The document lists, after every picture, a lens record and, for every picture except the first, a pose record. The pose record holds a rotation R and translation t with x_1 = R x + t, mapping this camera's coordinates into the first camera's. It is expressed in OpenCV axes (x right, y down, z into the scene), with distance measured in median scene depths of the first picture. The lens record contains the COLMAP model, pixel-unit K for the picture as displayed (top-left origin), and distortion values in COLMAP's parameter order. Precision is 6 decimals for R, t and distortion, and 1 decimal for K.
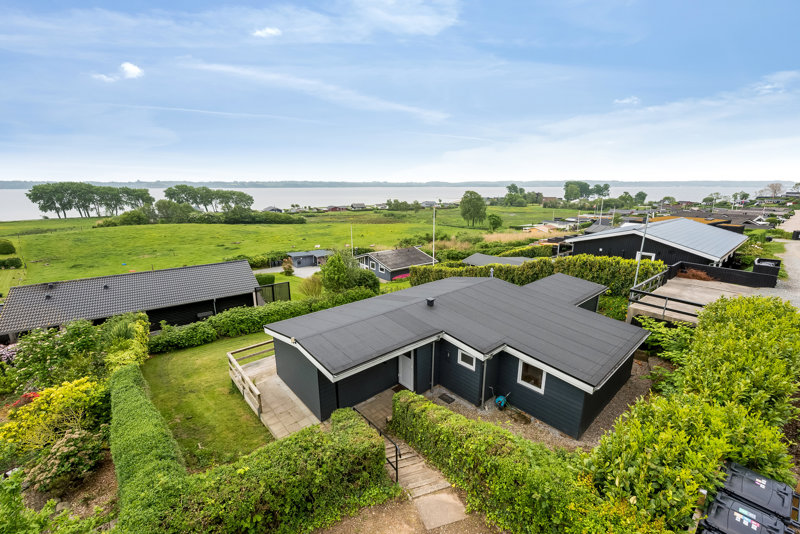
lens RADIAL K [[334.6, 0, 404.7], [0, 334.6, 265.6], [0, 0, 1]] dist [-0.001576, -0.000697]
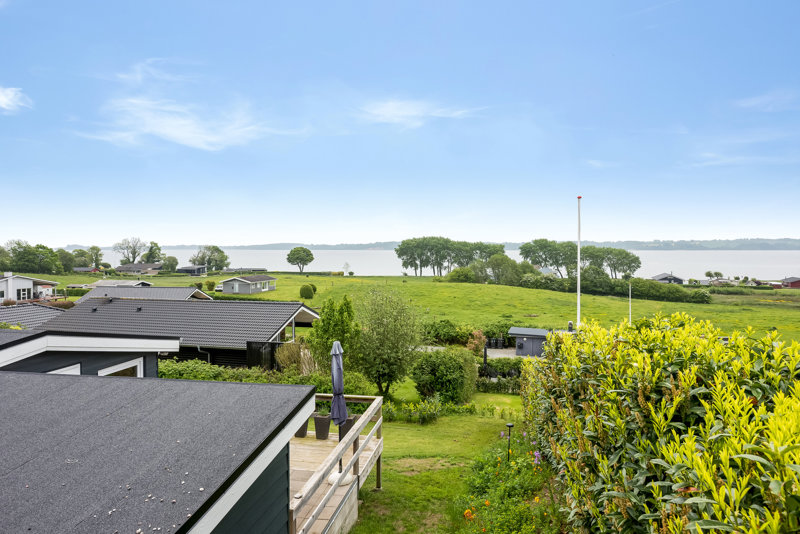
lens RADIAL K [[534.4, 0, 399.2], [0, 534.4, 261.7], [0, 0, 1]] dist [-0.001405, 0.000640]
pose [[0.609869, 0.018064, -0.792296, 0.065691], [-0.182366, 0.976110, -0.118122, -0.001273], [0.771234, 0.216527, 0.598593, 0.085271]]
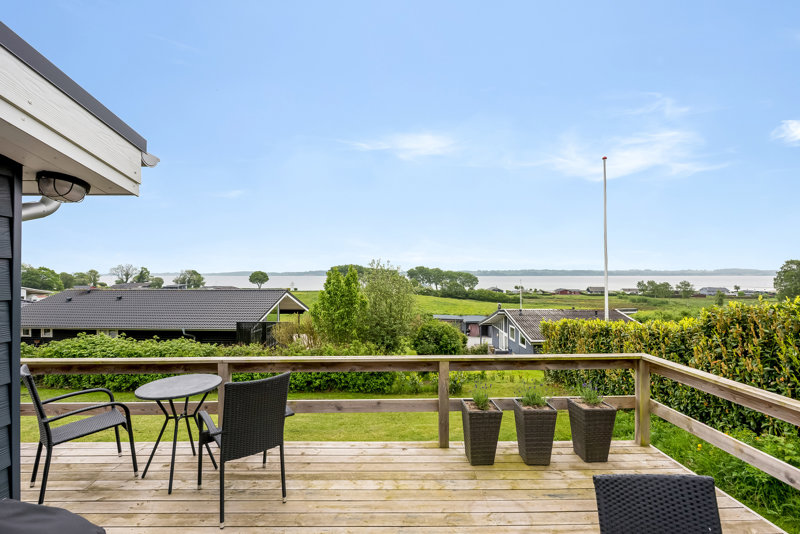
lens RADIAL K [[336.7, 0, 399.5], [0, 336.7, 272.5], [0, 0, 1]] dist [-0.007870, -0.001535]
pose [[0.767993, -0.007350, -0.640416, 0.023147], [-0.146794, 0.971295, -0.187185, 0.007019], [0.623408, 0.237766, 0.744869, 0.099511]]
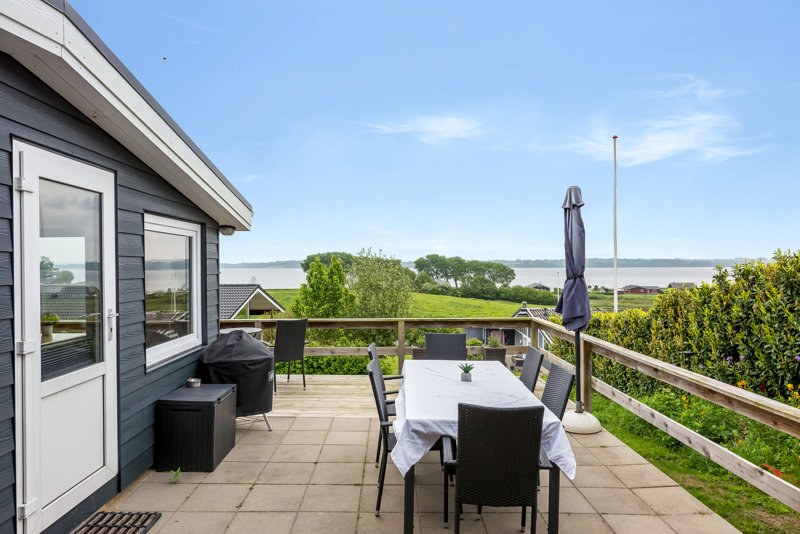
lens RADIAL K [[481.3, 0, 402.0], [0, 481.3, 269.4], [0, 0, 1]] dist [-0.005860, -0.000280]
pose [[0.764149, -0.000754, -0.645039, 0.036268], [-0.145470, 0.974036, -0.173470, 0.009977], [0.628422, 0.226391, 0.744200, 0.087886]]
